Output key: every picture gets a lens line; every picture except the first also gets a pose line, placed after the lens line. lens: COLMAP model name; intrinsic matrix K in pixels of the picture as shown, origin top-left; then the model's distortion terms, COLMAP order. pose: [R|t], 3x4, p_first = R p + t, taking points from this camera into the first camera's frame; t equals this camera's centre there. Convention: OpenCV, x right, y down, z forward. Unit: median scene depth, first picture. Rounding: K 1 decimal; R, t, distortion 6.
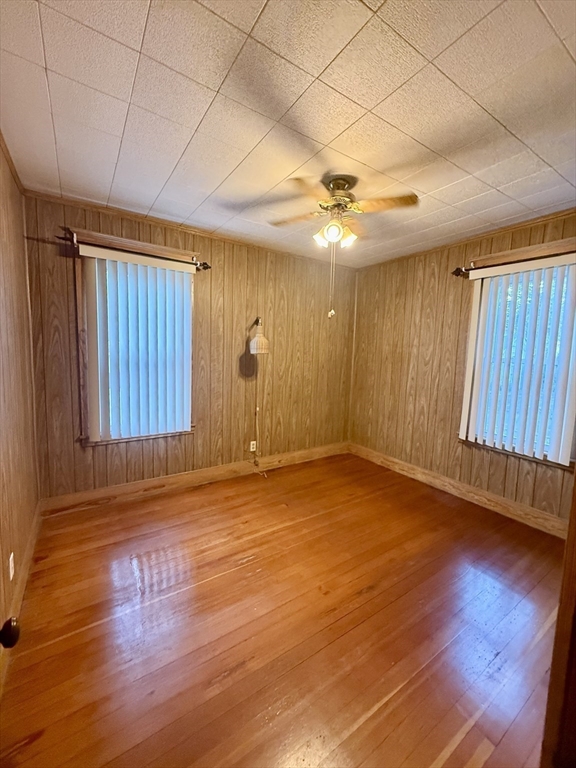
lens RADIAL K [[314.0, 0, 286.6], [0, 314.0, 375.5], [0, 0, 1]] dist [0.000596, 0.000013]
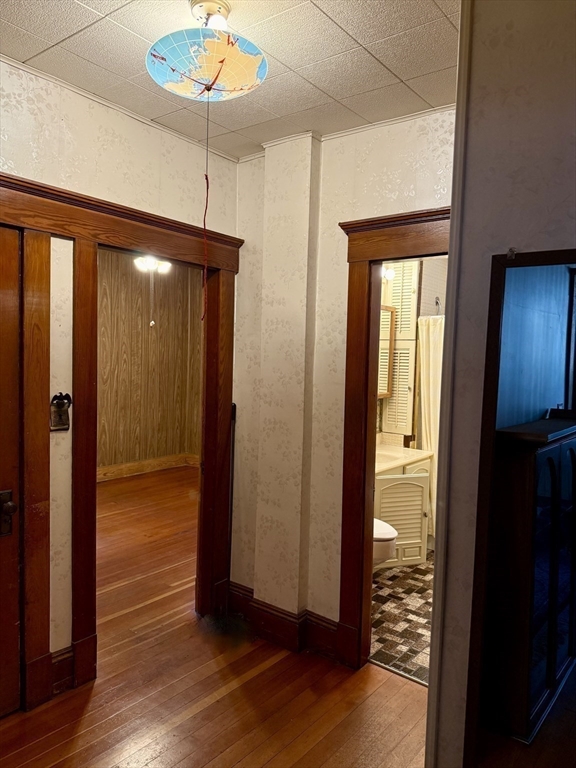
lens RADIAL K [[564.4, 0, 288.0], [0, 564.4, 384.0], [0, 0, 1]] dist [0.127479, 0.000148]
pose [[0.949993, -0.019214, 0.311681, -0.030822], [0.024626, 0.999606, -0.013437, 0.047804], [-0.311300, 0.020441, 0.950092, -0.736301]]
